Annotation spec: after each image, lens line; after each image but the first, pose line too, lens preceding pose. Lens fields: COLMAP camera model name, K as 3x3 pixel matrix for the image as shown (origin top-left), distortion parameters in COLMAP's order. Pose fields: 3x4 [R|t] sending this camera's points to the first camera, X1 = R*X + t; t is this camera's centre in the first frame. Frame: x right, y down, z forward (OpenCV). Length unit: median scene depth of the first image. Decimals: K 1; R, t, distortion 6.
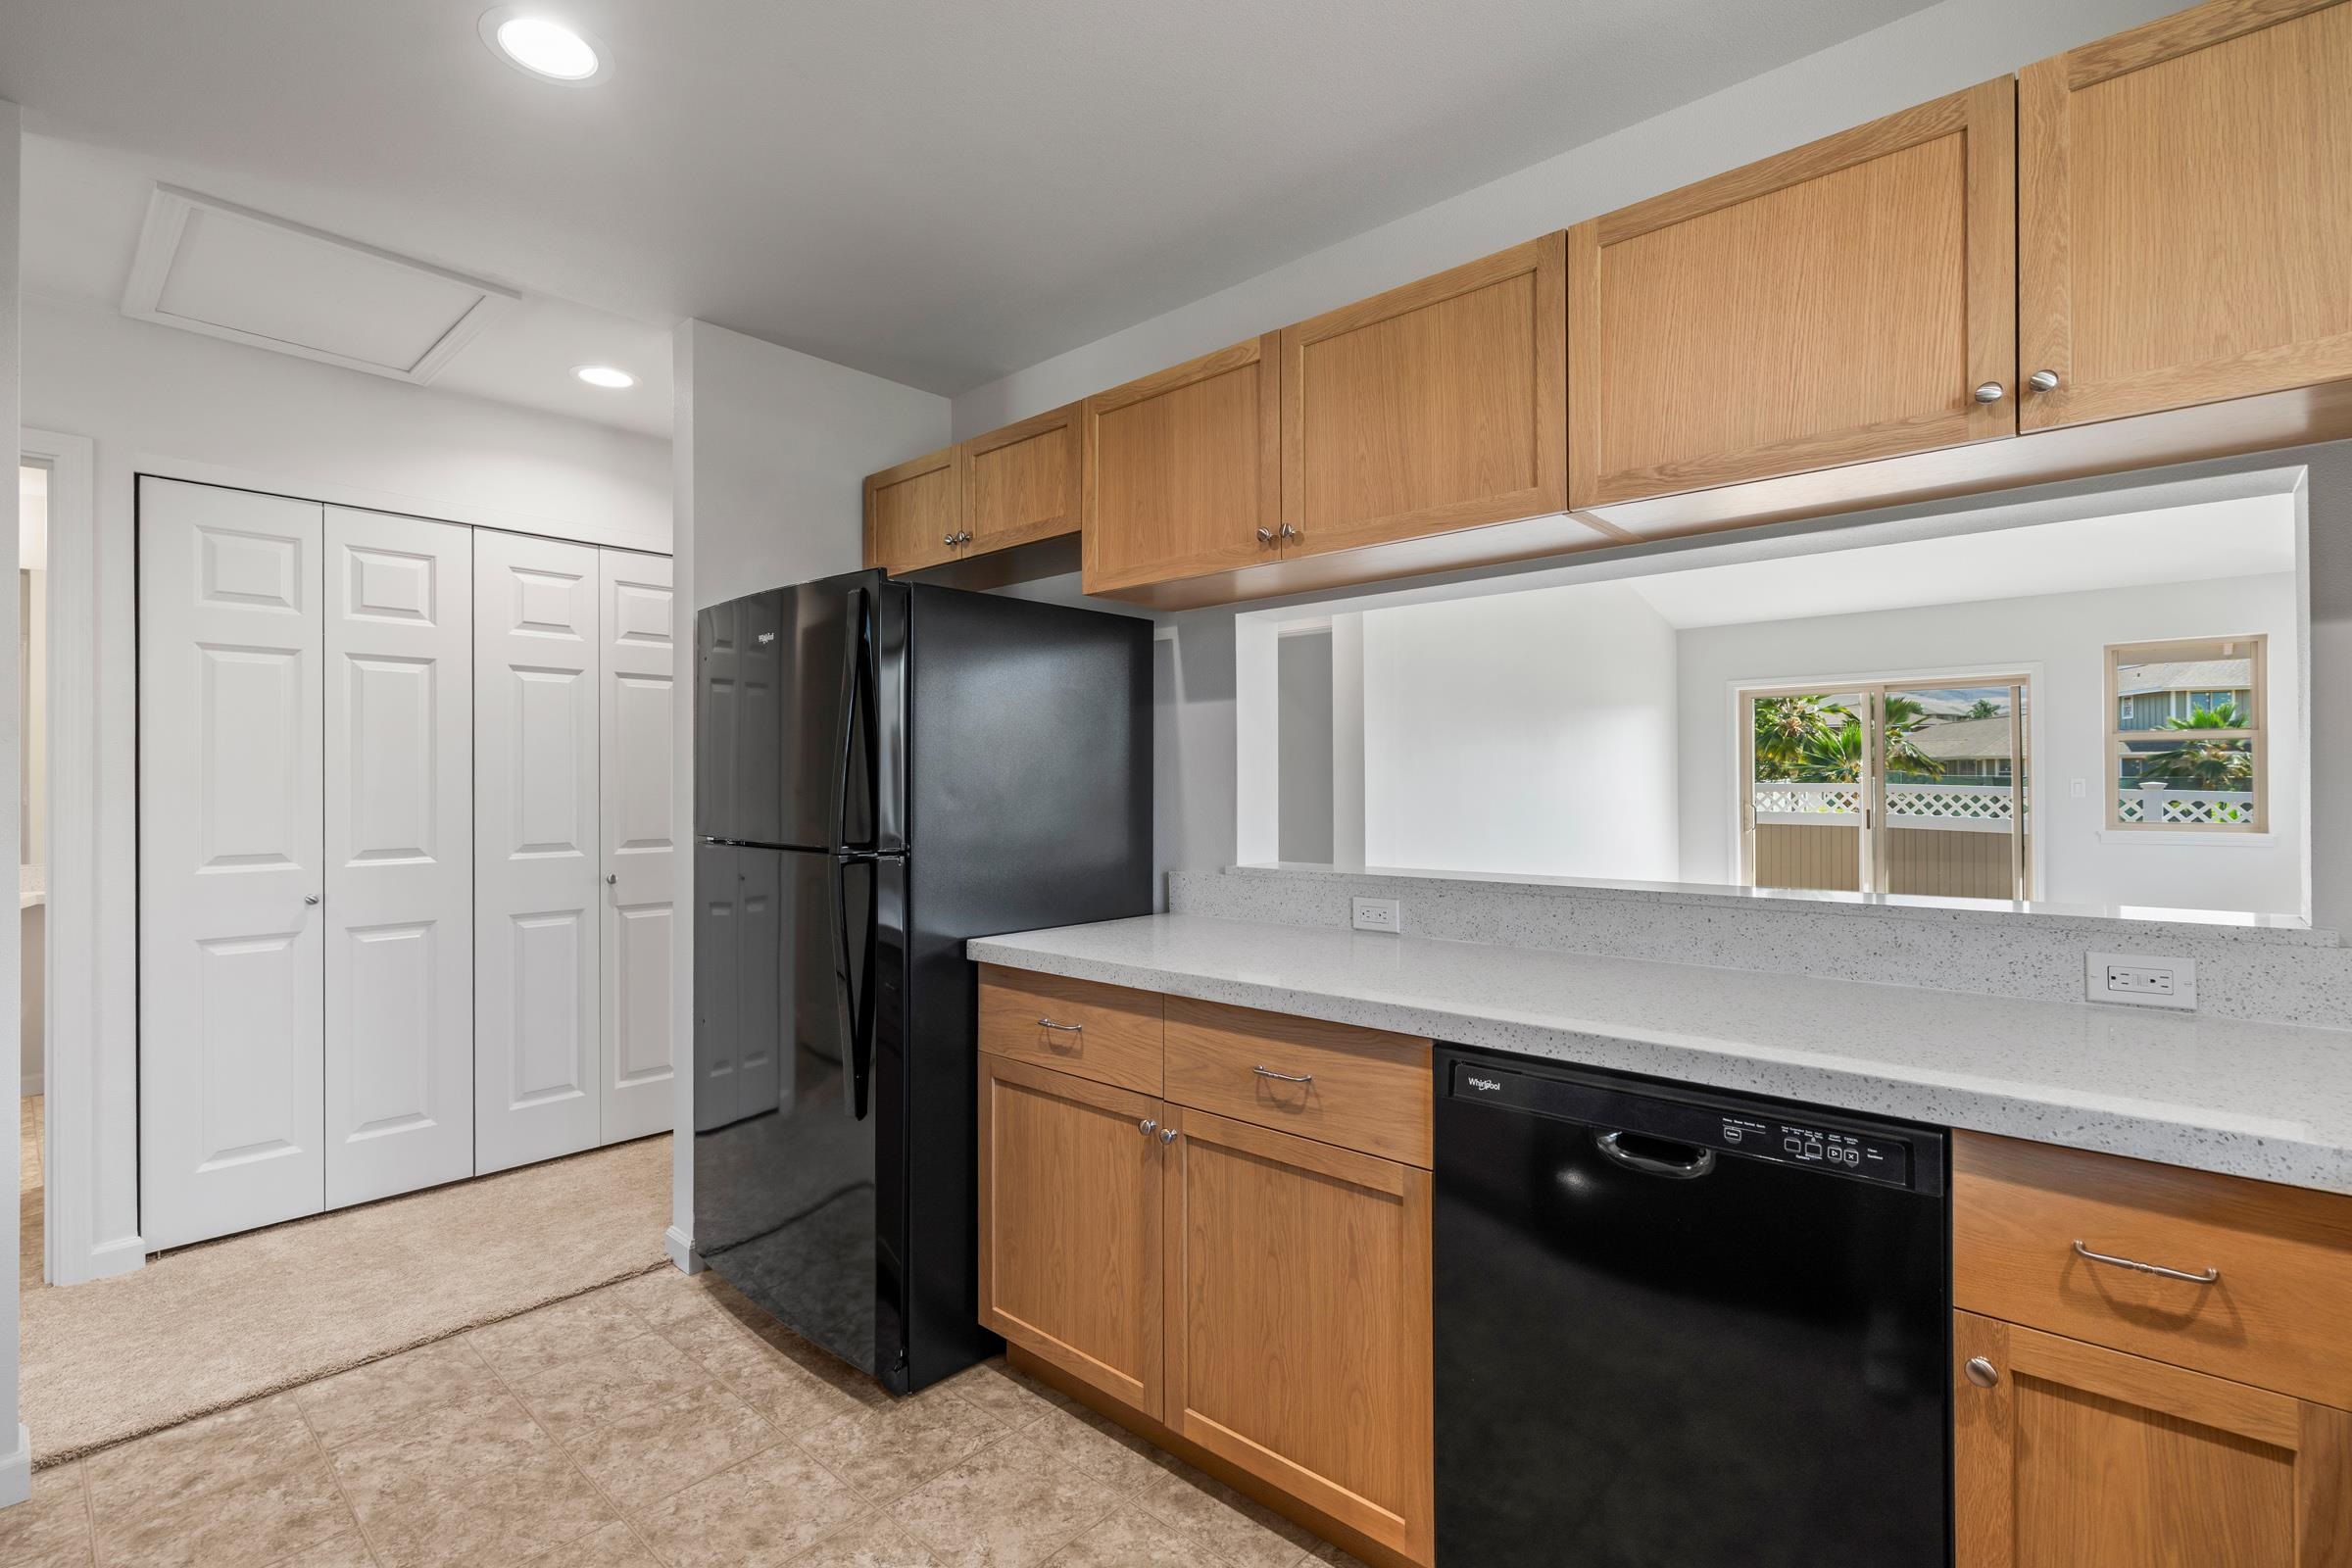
lens RADIAL K [[1082.8, 0, 1168.9], [0, 1082.8, 780.5], [0, 0, 1]] dist [0.000876, -0.000082]
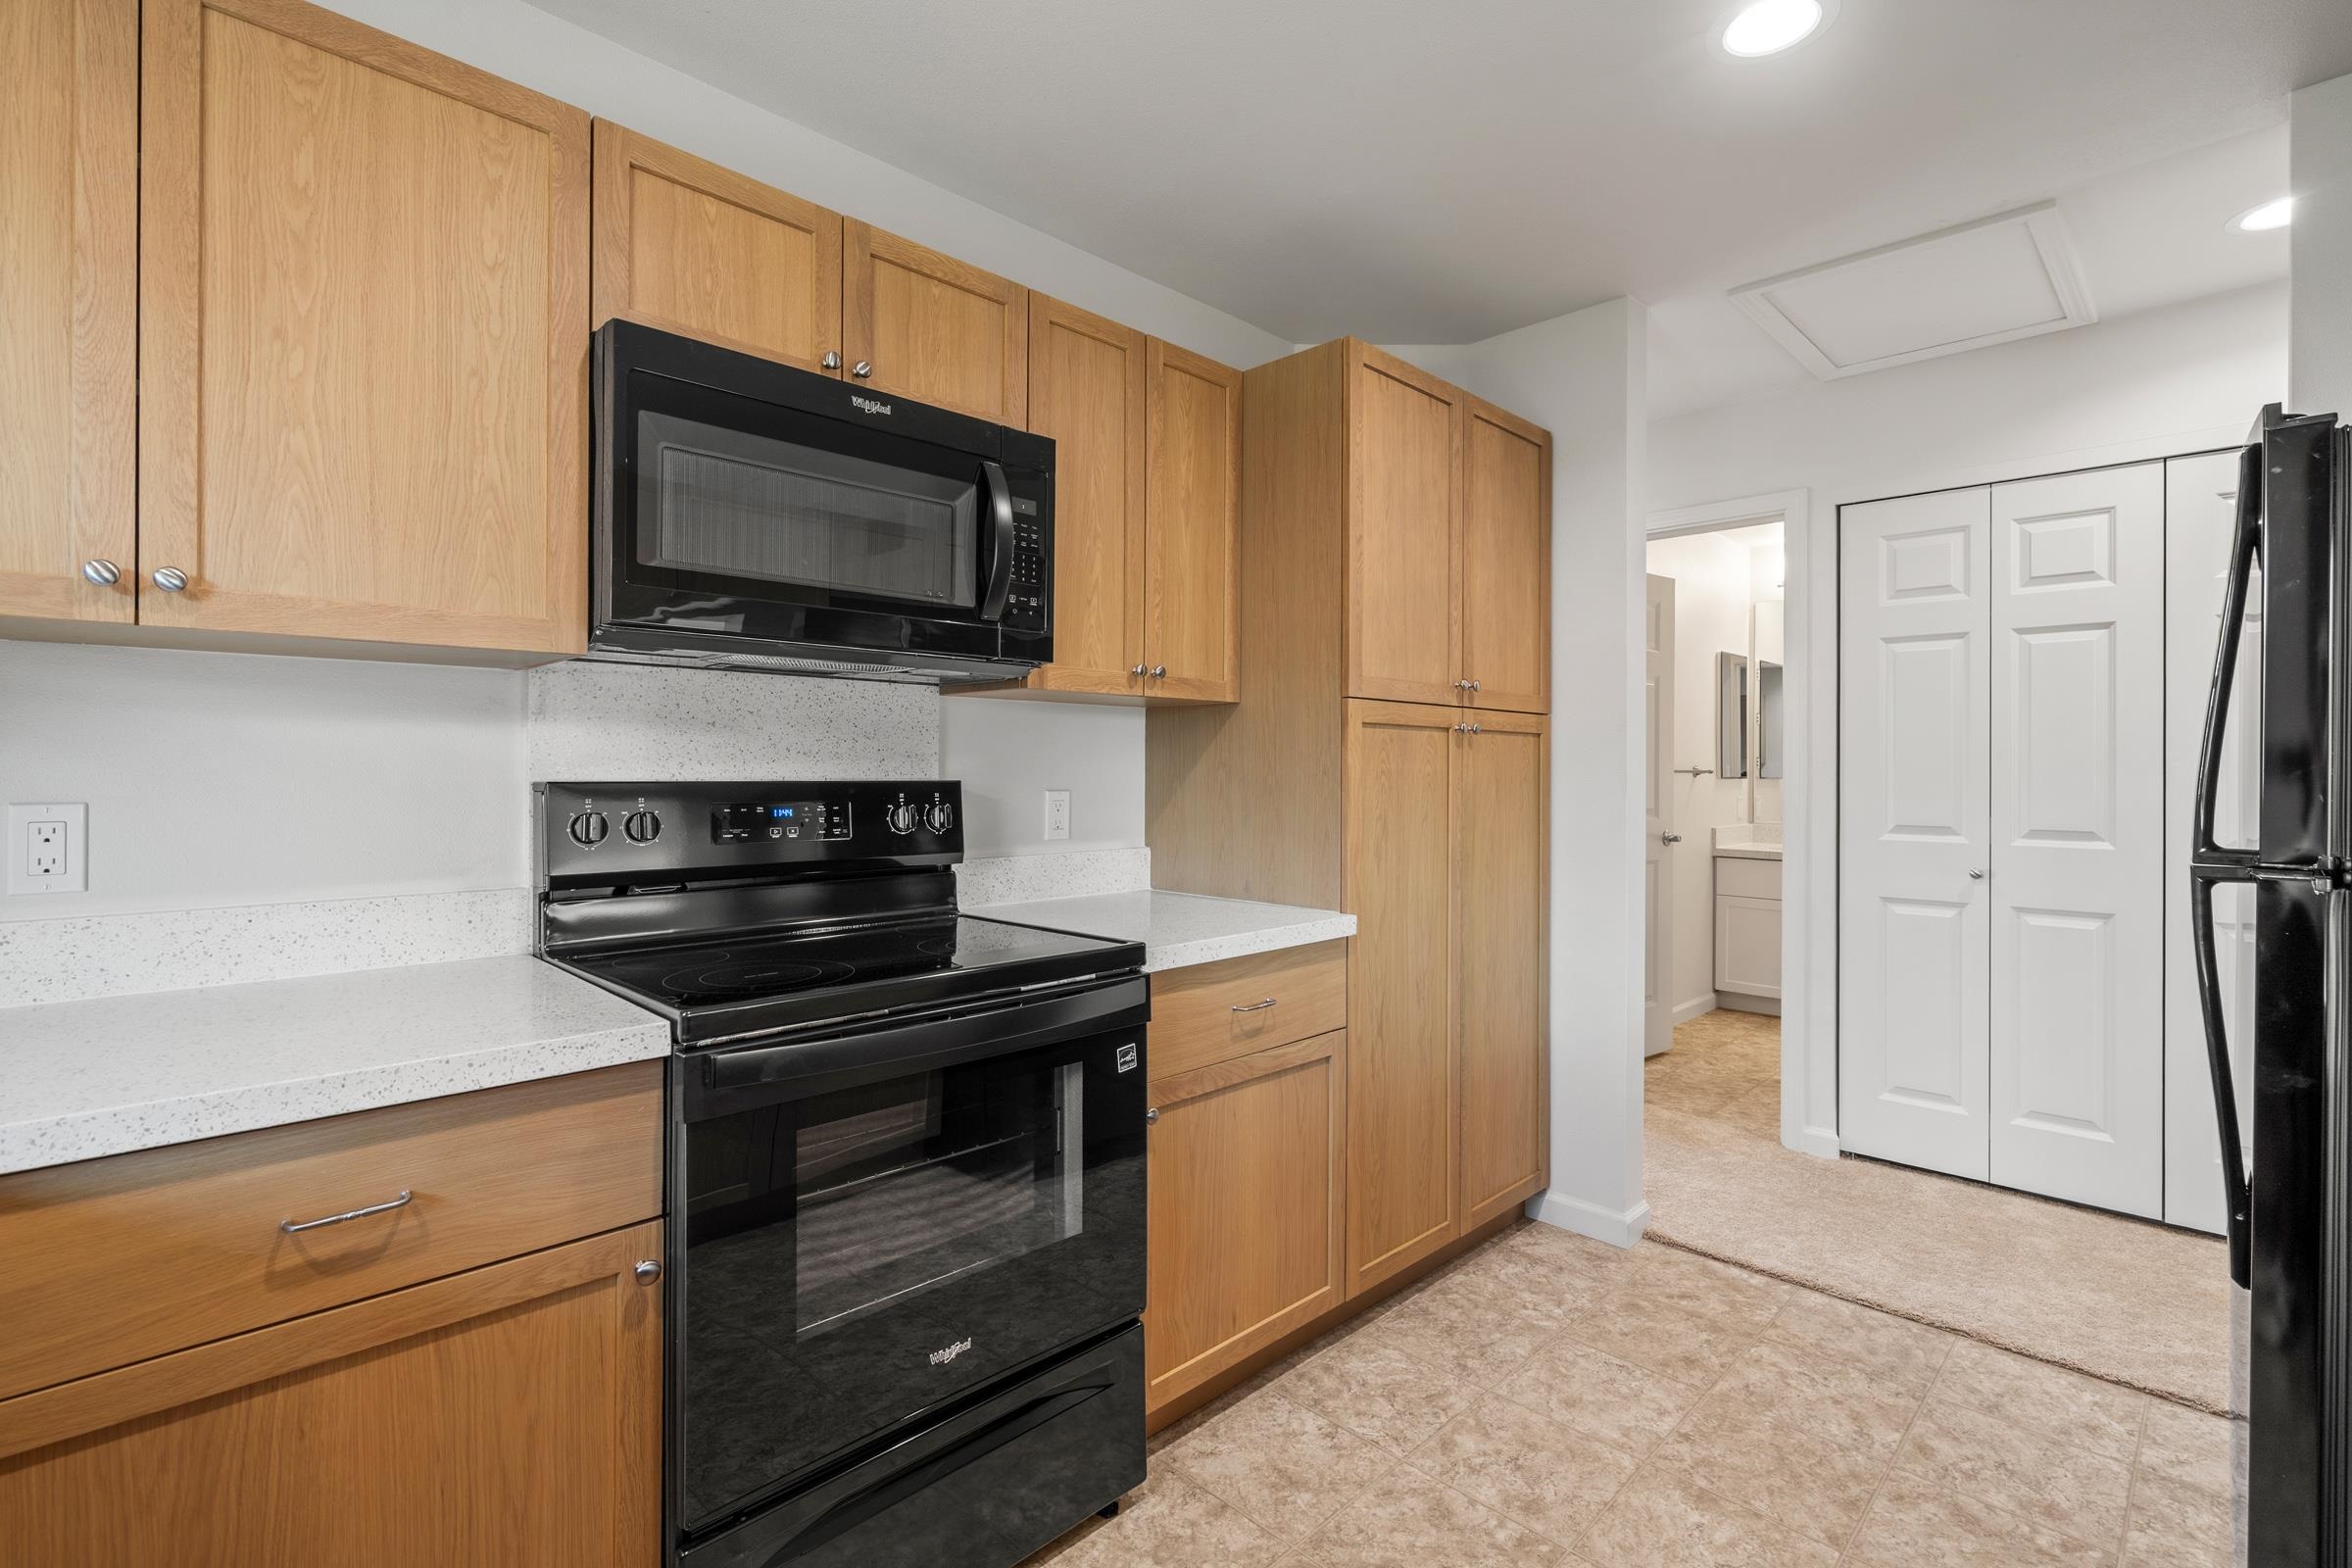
lens RADIAL K [[1073.7, 0, 1175.7], [0, 1073.7, 775.7], [0, 0, 1]] dist [-0.000404, 0.000403]
pose [[-0.045370, 0.013278, -0.998882, 0.341273], [0.000314, 0.999912, 0.013278, 0.003563], [0.998970, 0.000289, -0.045371, 0.376517]]
